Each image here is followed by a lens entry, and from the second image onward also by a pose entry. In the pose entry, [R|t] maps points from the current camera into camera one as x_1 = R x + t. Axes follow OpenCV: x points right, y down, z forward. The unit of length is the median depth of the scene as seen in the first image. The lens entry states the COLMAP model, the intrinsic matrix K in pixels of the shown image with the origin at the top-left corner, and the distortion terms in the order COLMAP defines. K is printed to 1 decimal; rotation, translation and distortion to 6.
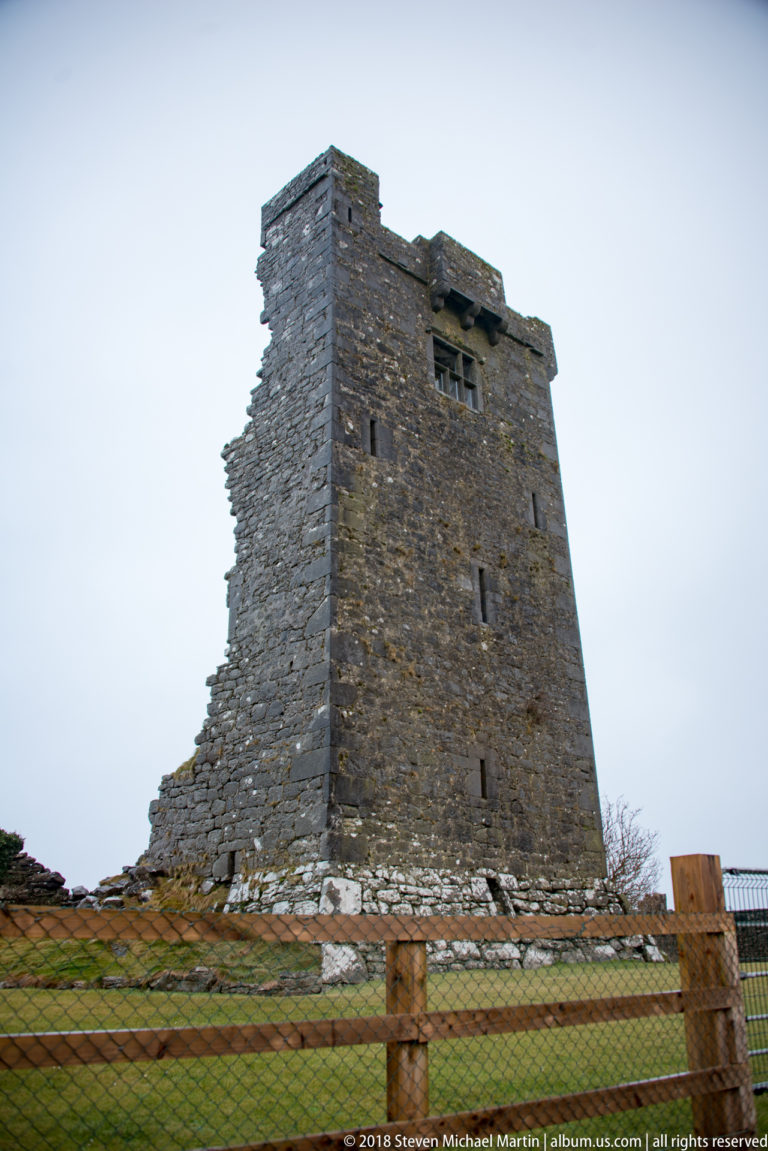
lens RADIAL K [[888.5, 0, 384.0], [0, 888.5, 575.5], [0, 0, 1]] dist [-0.101817, 0.005947]
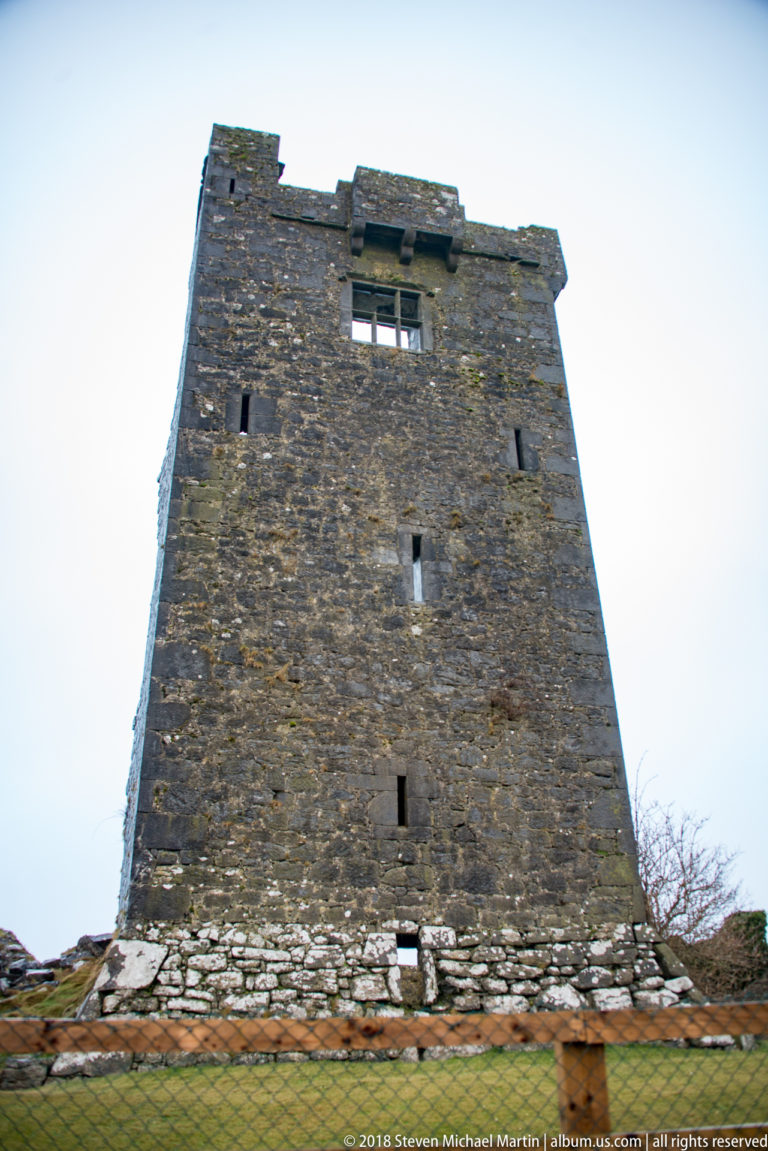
lens RADIAL K [[888.5, 0, 384.0], [0, 888.5, 575.5], [0, 0, 1]] dist [-0.101817, 0.005947]
pose [[0.892583, -0.206860, -0.400630, 0.425687], [0.185694, 0.978344, -0.091439, 0.102386], [0.410869, 0.007222, 0.911666, 0.285455]]
